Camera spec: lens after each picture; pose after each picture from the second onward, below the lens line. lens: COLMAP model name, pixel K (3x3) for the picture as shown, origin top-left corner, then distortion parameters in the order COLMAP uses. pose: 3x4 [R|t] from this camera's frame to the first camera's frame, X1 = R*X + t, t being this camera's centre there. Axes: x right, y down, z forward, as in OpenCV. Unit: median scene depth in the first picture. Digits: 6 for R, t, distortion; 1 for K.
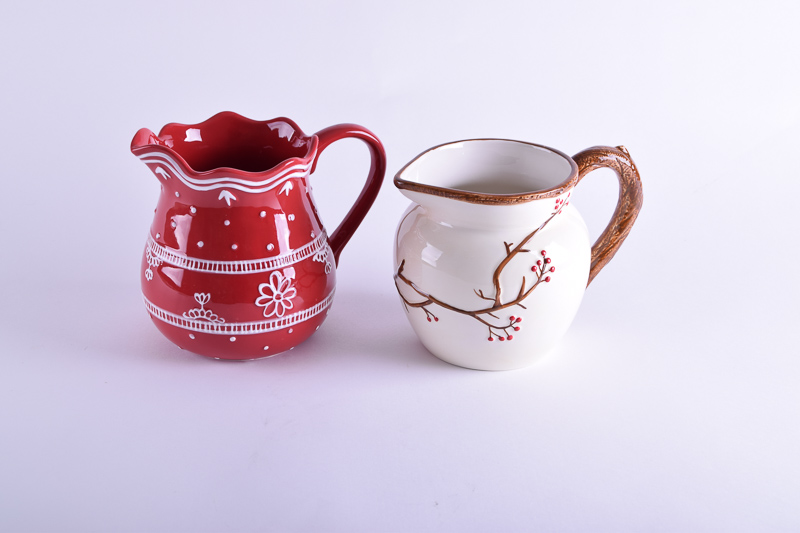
lens RADIAL K [[1733.7, 0, 400.0], [0, 1733.7, 266.5], [0, 0, 1]] dist [0.325482, 0.017249]
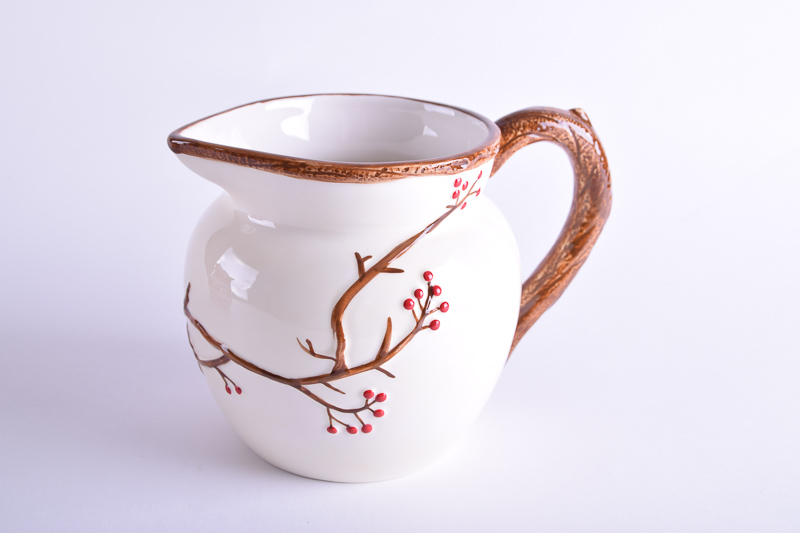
lens RADIAL K [[1306.1, 0, 400.0], [0, 1306.1, 266.5], [0, 0, 1]] dist [-0.003620, -0.005223]
pose [[0.999138, 0.033337, -0.024731, 0.084860], [-0.034581, 0.998063, -0.051712, 0.010821], [0.022959, 0.052523, 0.998356, 0.597975]]
